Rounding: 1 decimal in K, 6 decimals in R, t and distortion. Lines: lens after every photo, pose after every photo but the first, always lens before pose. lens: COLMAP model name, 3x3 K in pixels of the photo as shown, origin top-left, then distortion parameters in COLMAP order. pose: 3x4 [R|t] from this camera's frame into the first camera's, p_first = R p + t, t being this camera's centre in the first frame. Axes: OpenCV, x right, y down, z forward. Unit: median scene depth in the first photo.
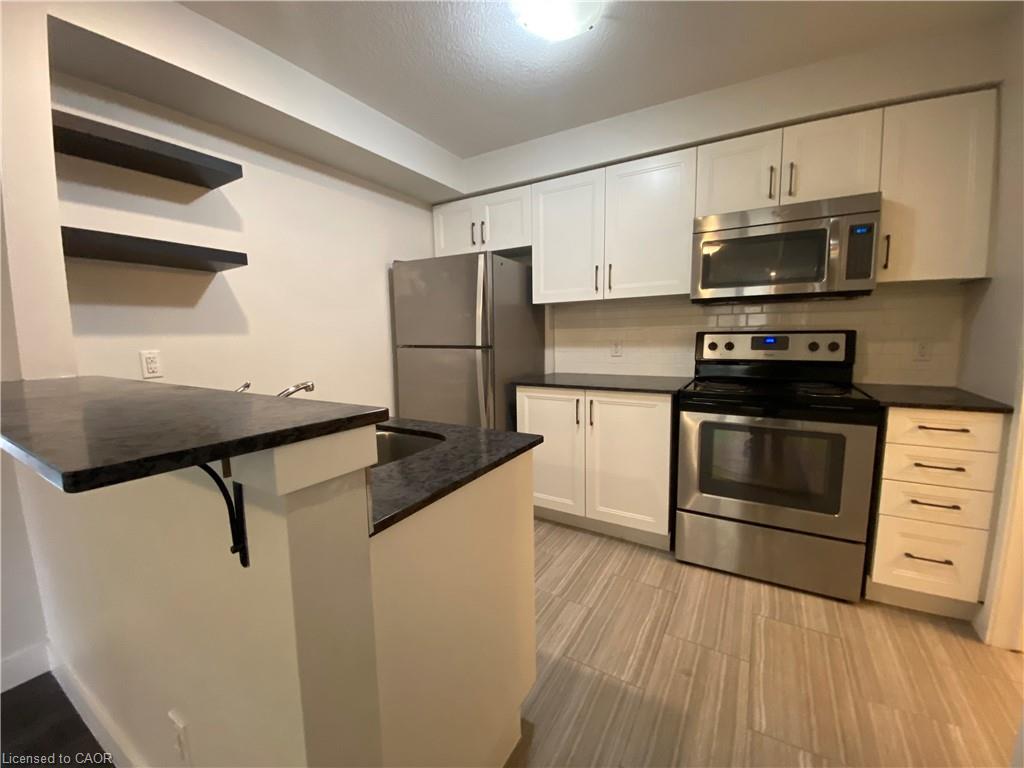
lens RADIAL K [[417.7, 0, 511.6], [0, 417.7, 380.7], [0, 0, 1]] dist [0.053670, -0.034712]
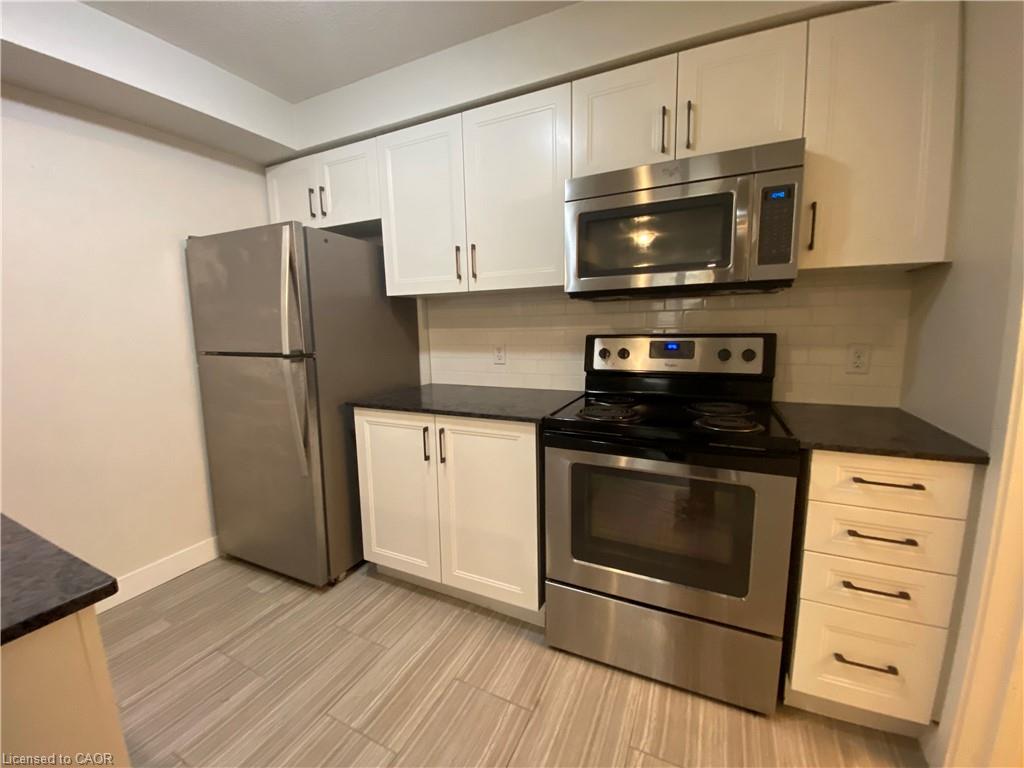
lens RADIAL K [[417.2, 0, 508.0], [0, 417.2, 381.0], [0, 0, 1]] dist [0.034339, -0.025040]
pose [[0.996995, -0.011846, 0.076561, 0.272643], [0.010595, 0.999804, 0.016730, -0.051552], [-0.076744, -0.015868, 0.996925, 0.285359]]
